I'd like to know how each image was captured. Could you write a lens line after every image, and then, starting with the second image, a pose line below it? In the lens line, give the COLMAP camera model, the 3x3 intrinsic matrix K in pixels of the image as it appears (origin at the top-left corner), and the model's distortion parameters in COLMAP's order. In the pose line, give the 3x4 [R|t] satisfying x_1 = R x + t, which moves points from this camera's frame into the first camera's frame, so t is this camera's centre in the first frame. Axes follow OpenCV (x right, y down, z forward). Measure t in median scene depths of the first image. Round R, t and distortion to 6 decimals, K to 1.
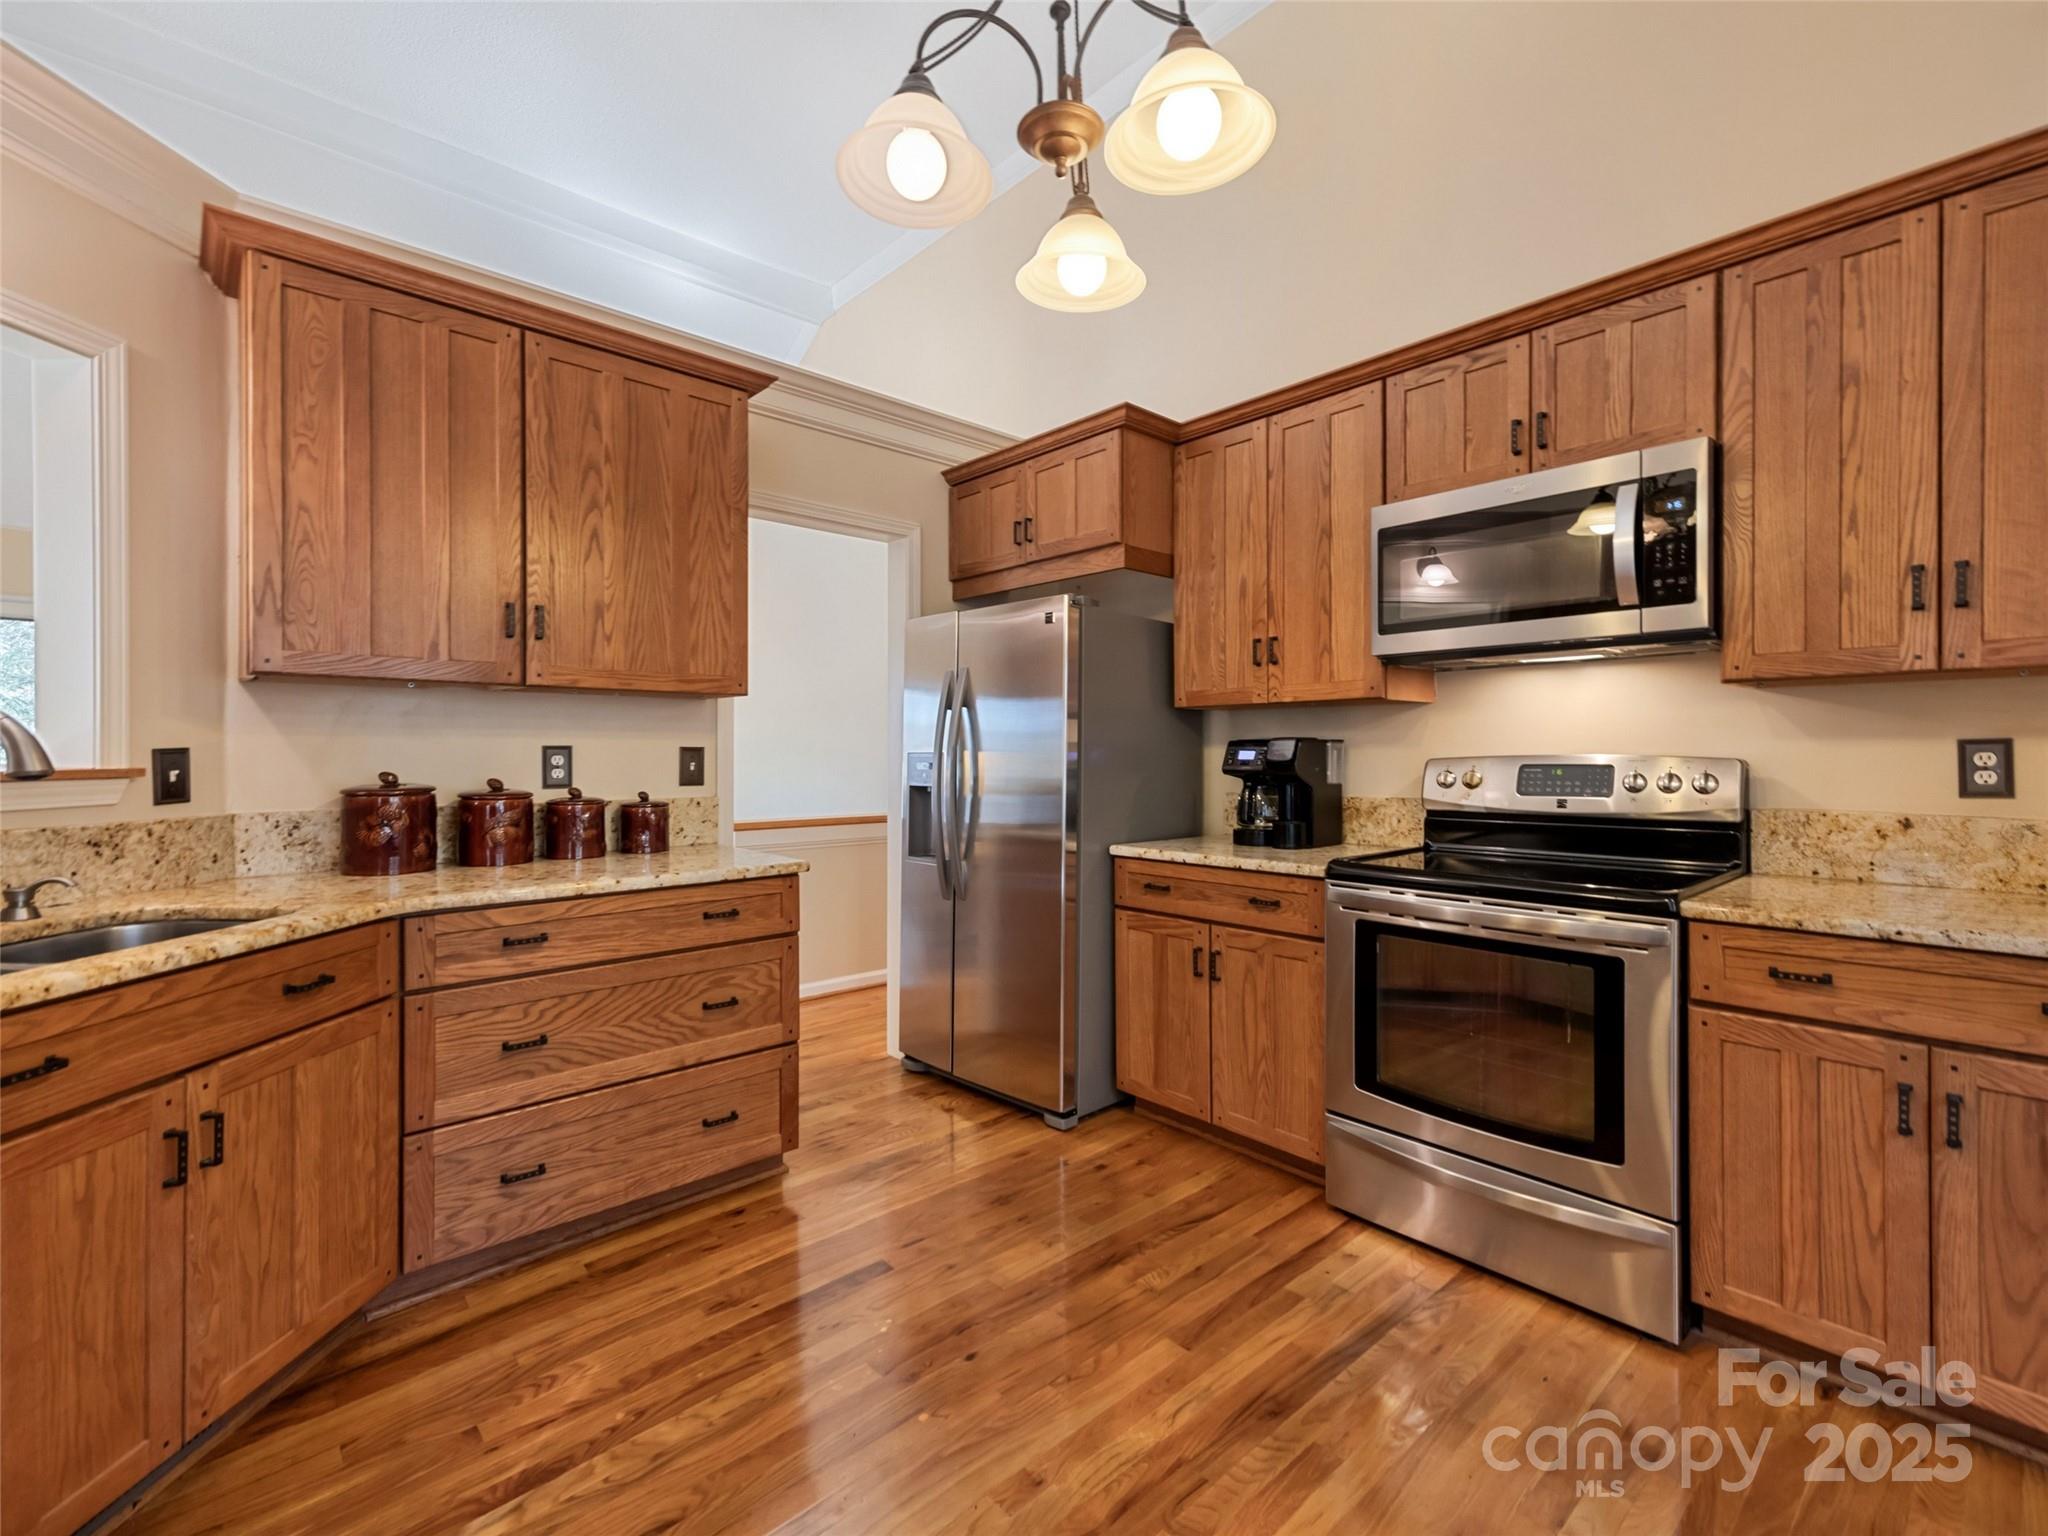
lens RADIAL K [[922.9, 0, 1031.0], [0, 922.9, 753.1], [0, 0, 1]] dist [0.014880, -0.004664]
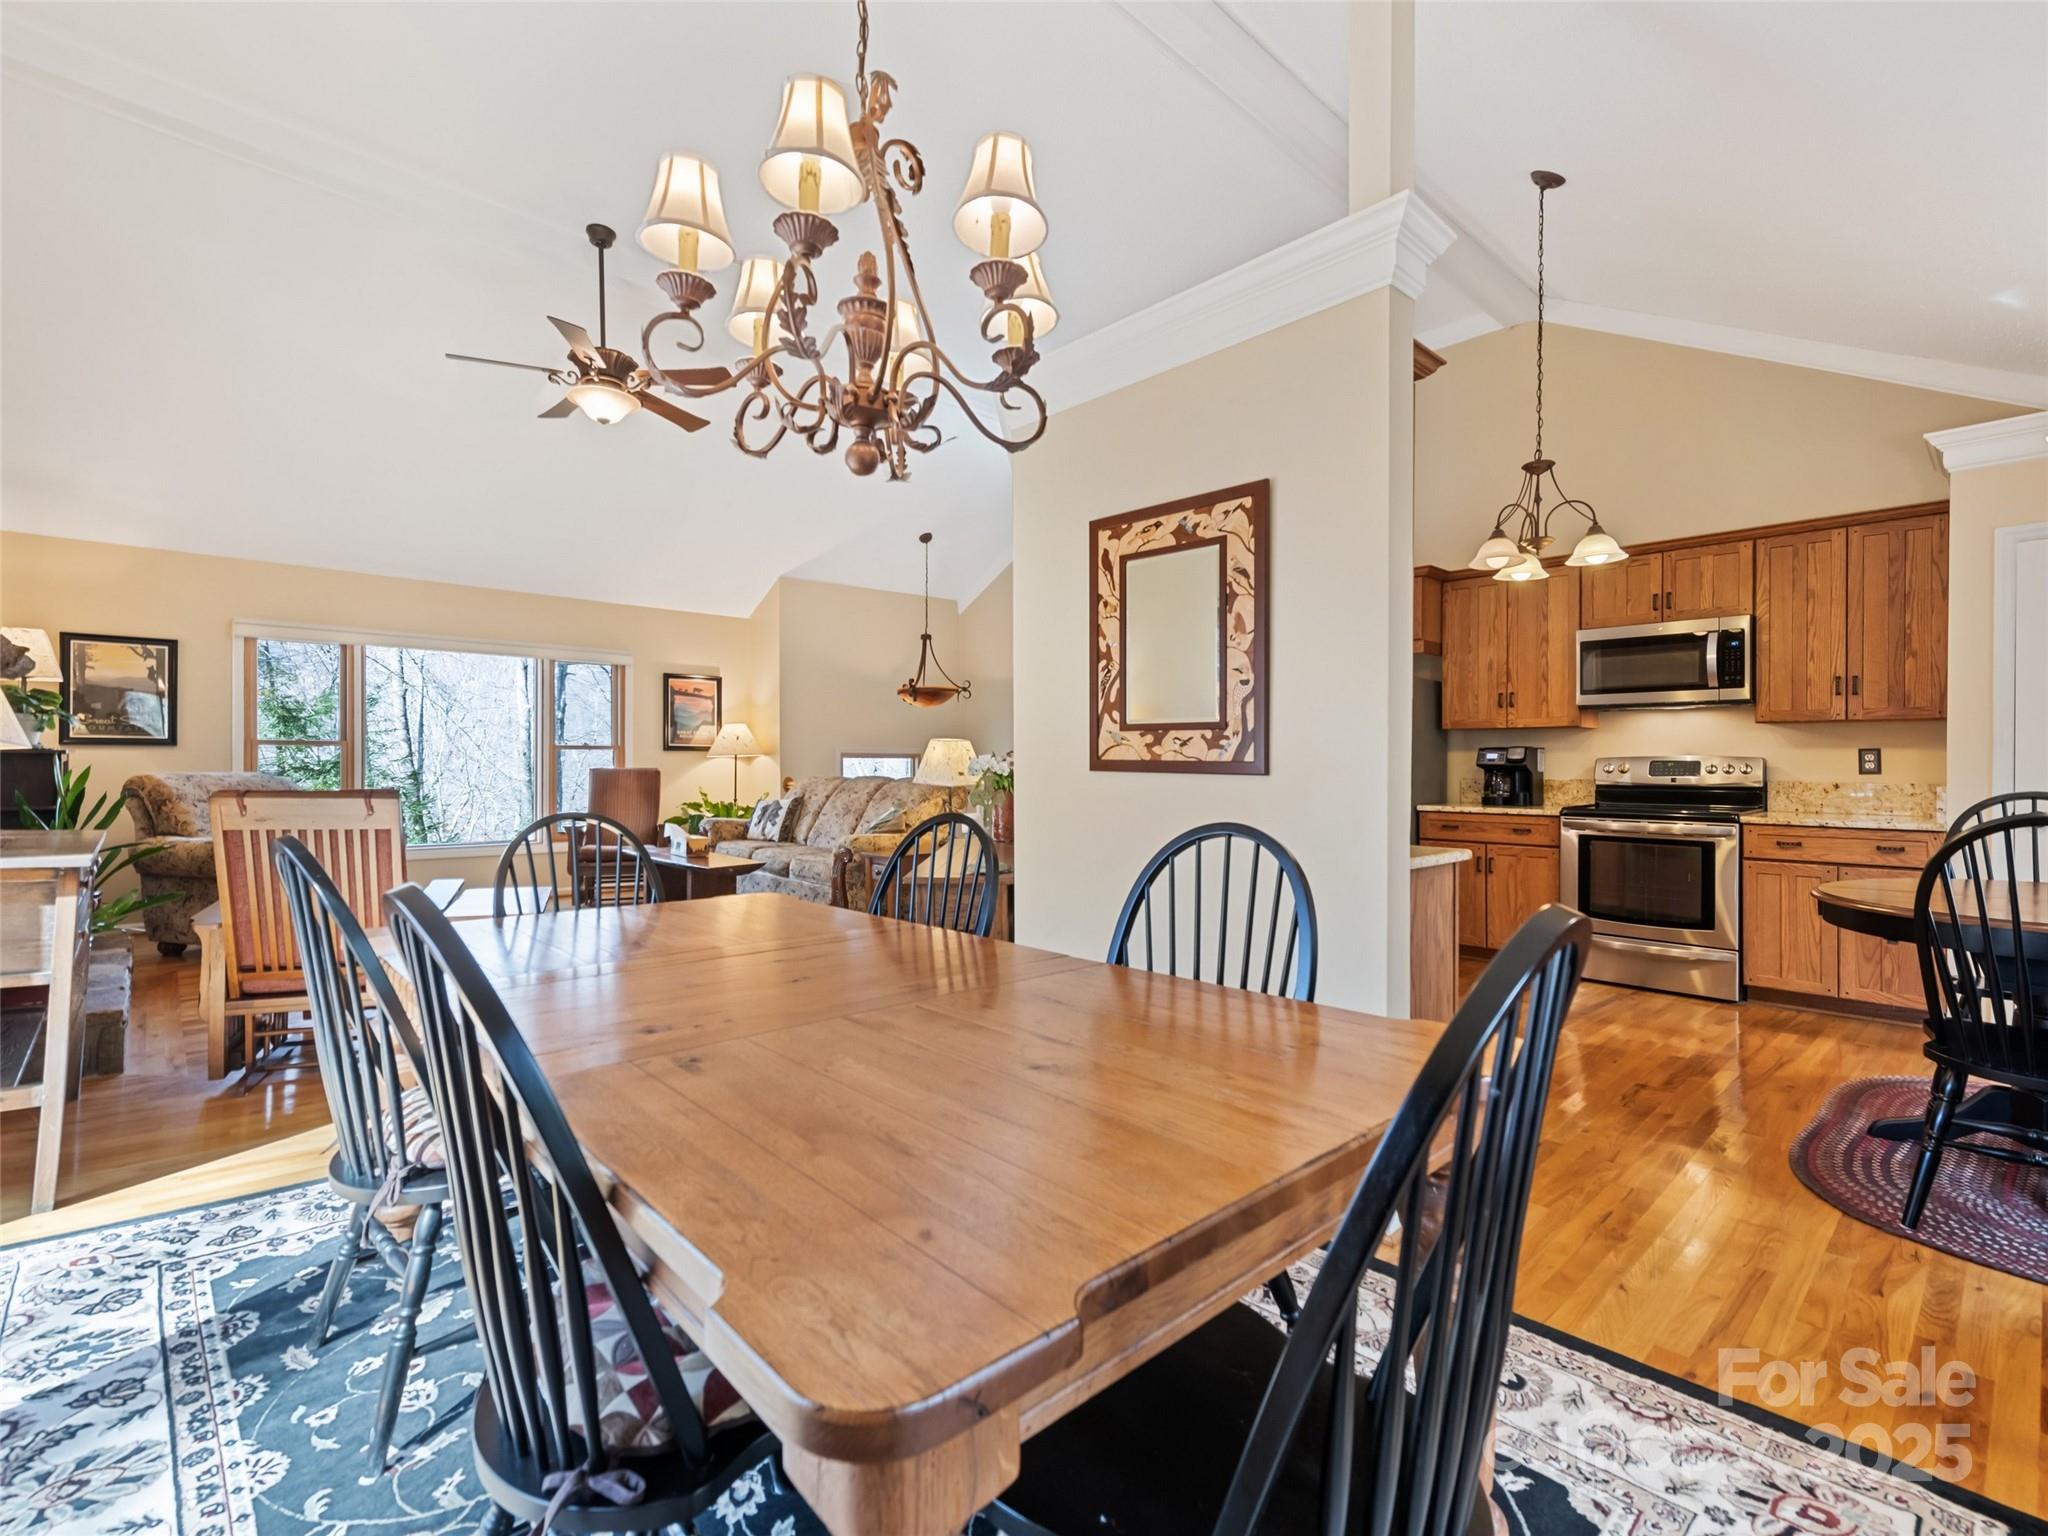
lens RADIAL K [[959.3, 0, 1024.1], [0, 959.3, 759.5], [0, 0, 1]] dist [0.014533, -0.003682]
pose [[0.999878, 0.003681, 0.015161, -0.934344], [-0.003663, 0.999993, -0.001220, 0.019012], [-0.015166, 0.001164, 0.999884, -1.153538]]
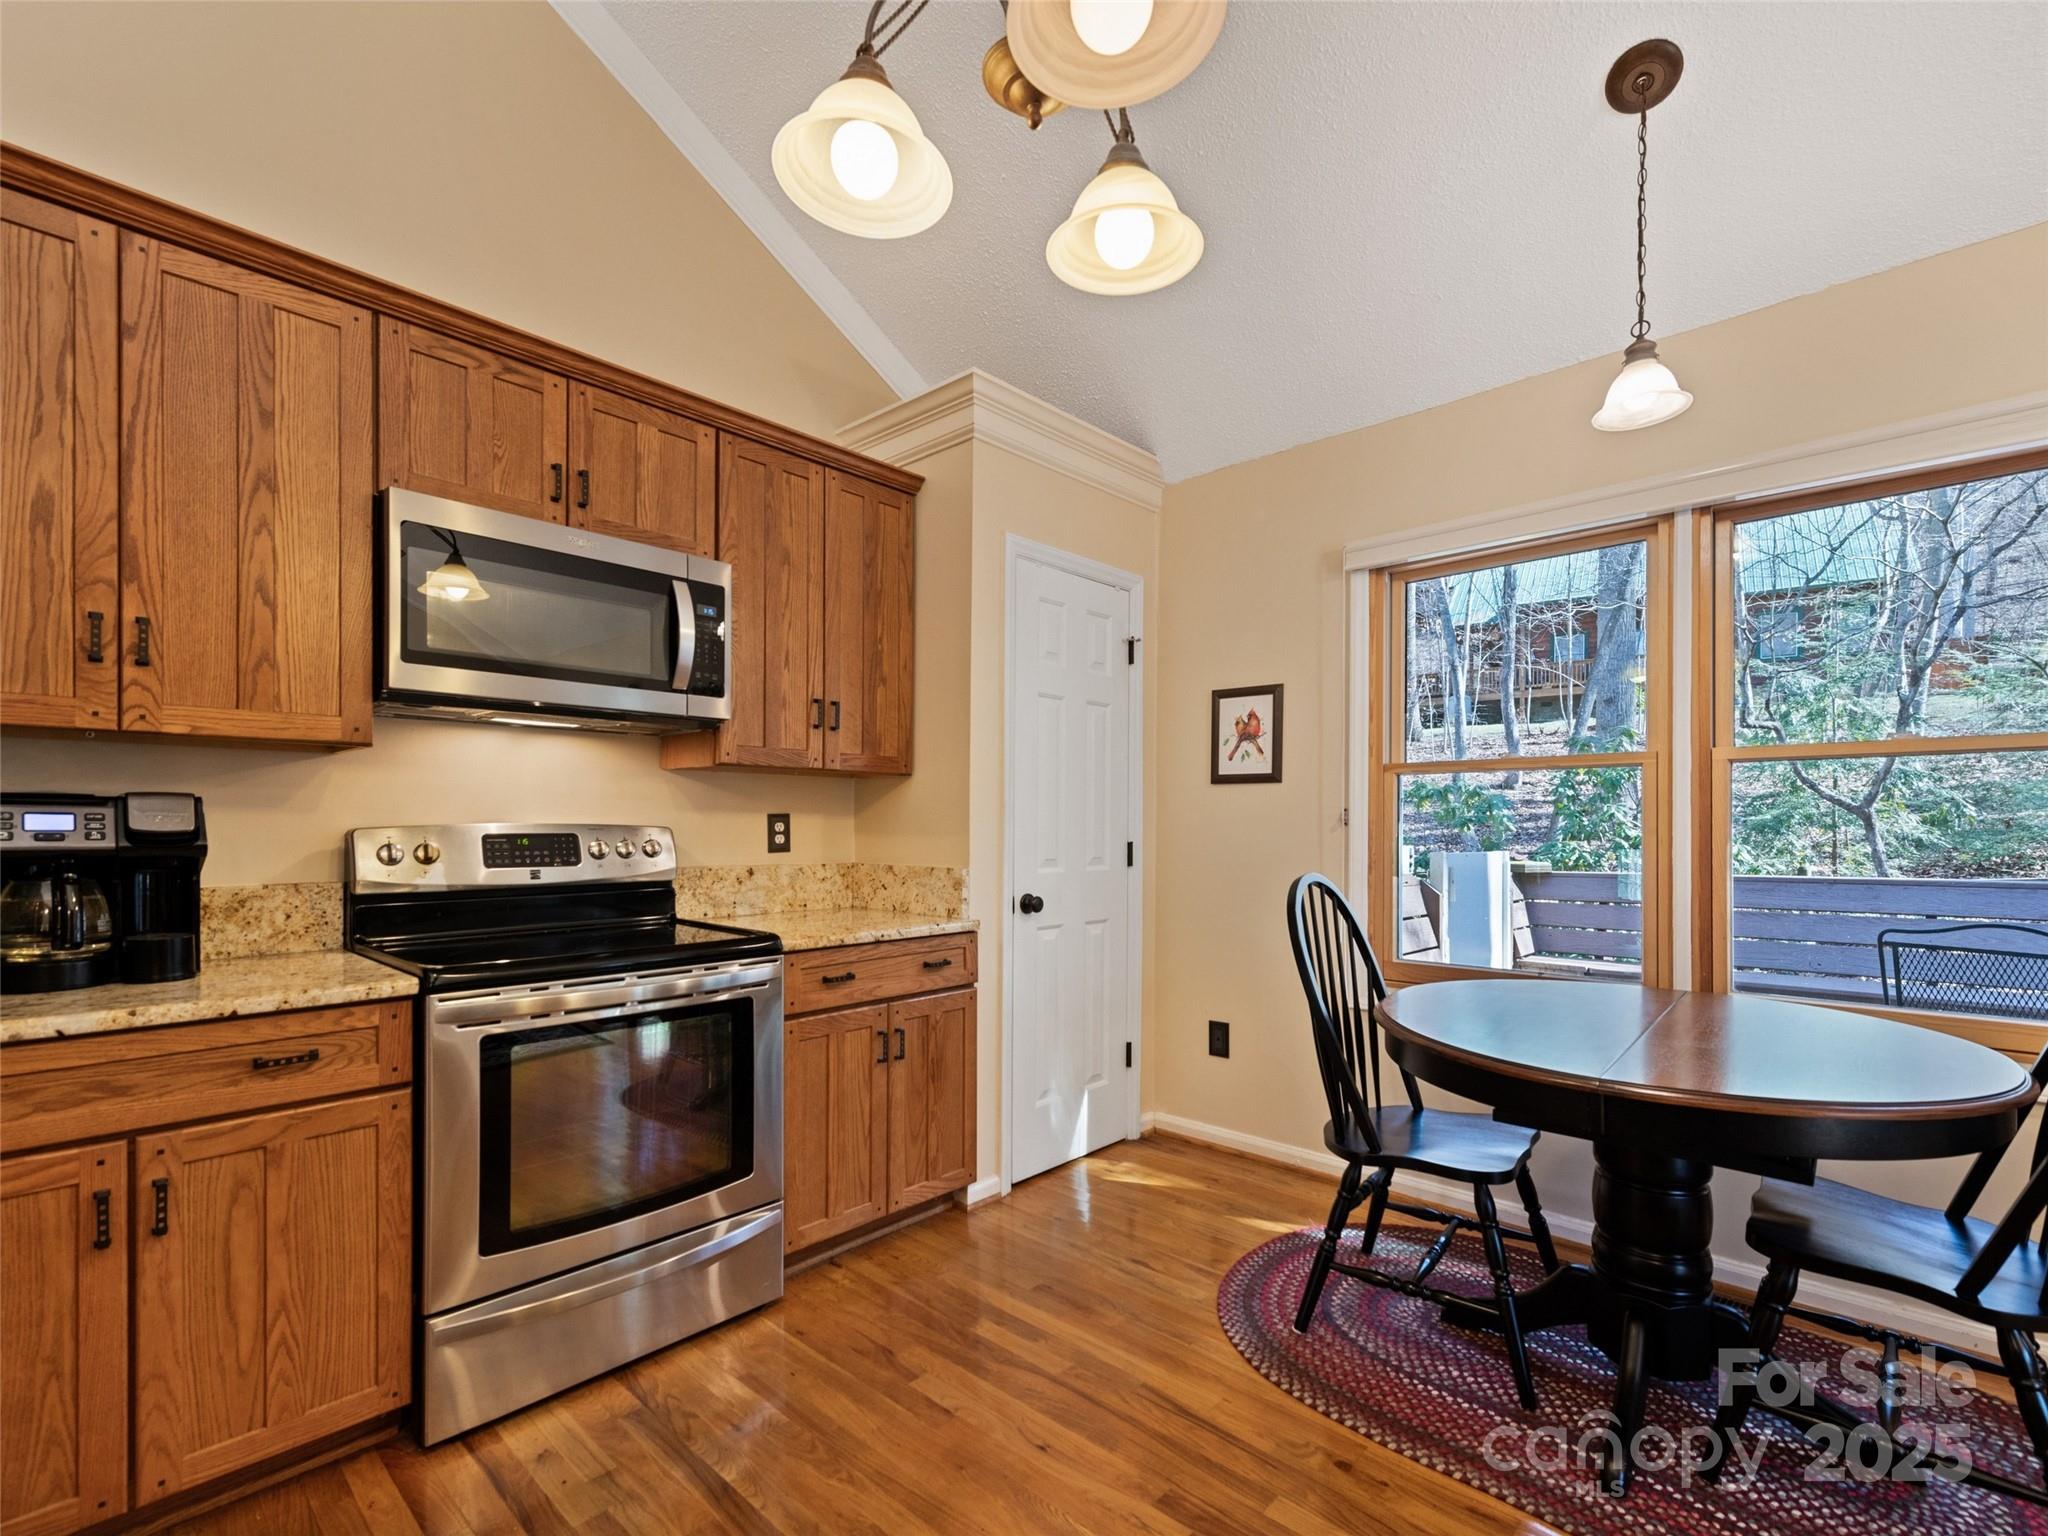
lens RADIAL K [[922.9, 0, 1014.9], [0, 922.9, 825.5], [0, 0, 1]] dist [0.014880, -0.004664]
pose [[-0.081613, 0.004085, 0.996656, -0.452329], [0.000982, 0.999991, -0.004019, 0.008804], [-0.996664, 0.000651, -0.081616, 0.629369]]
